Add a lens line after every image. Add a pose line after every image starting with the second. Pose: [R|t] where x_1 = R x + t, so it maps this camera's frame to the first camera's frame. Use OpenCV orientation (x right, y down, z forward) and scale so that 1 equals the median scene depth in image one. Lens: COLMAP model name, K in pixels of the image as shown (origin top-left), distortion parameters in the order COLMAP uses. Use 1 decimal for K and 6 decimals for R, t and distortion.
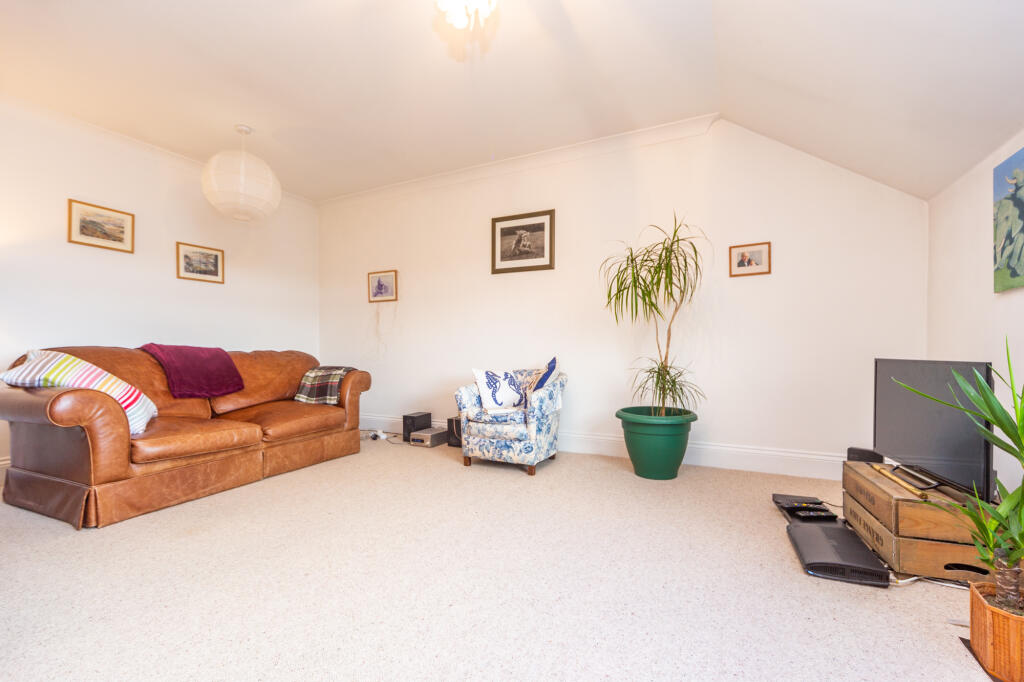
lens RADIAL K [[435.4, 0, 512.0], [0, 435.4, 341.0], [0, 0, 1]] dist [-0.000605, -0.000079]
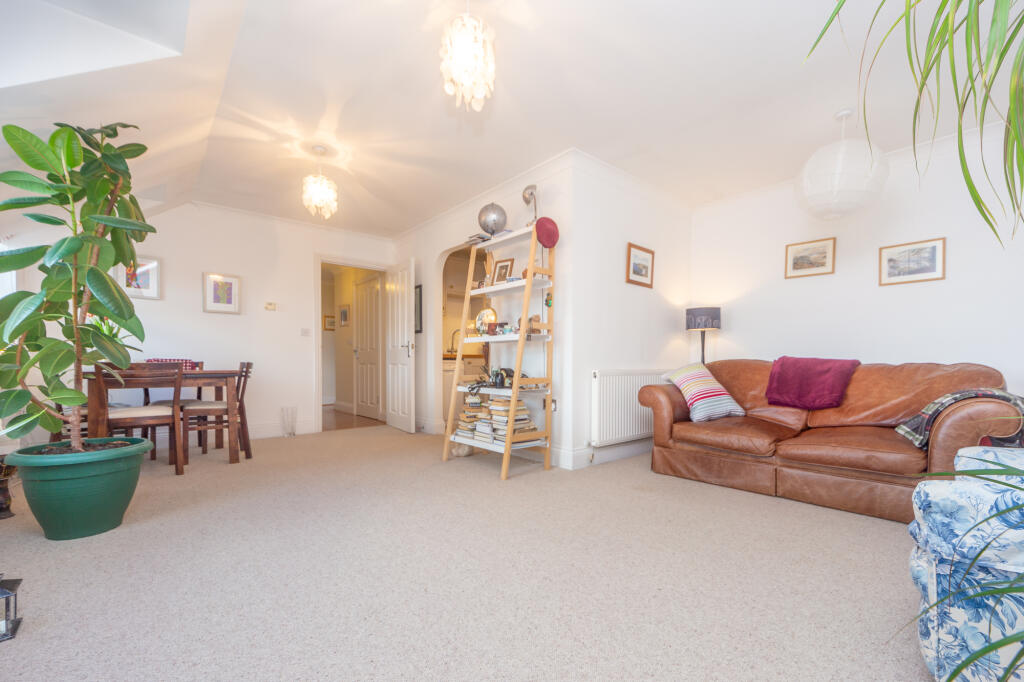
lens RADIAL K [[435.4, 0, 512.0], [0, 435.4, 341.0], [0, 0, 1]] dist [-0.000605, -0.000079]
pose [[-0.393285, -0.045712, -0.918280, 0.461053], [0.014159, 0.998344, -0.055762, 0.018197], [0.919308, -0.034932, -0.391986, 0.717154]]
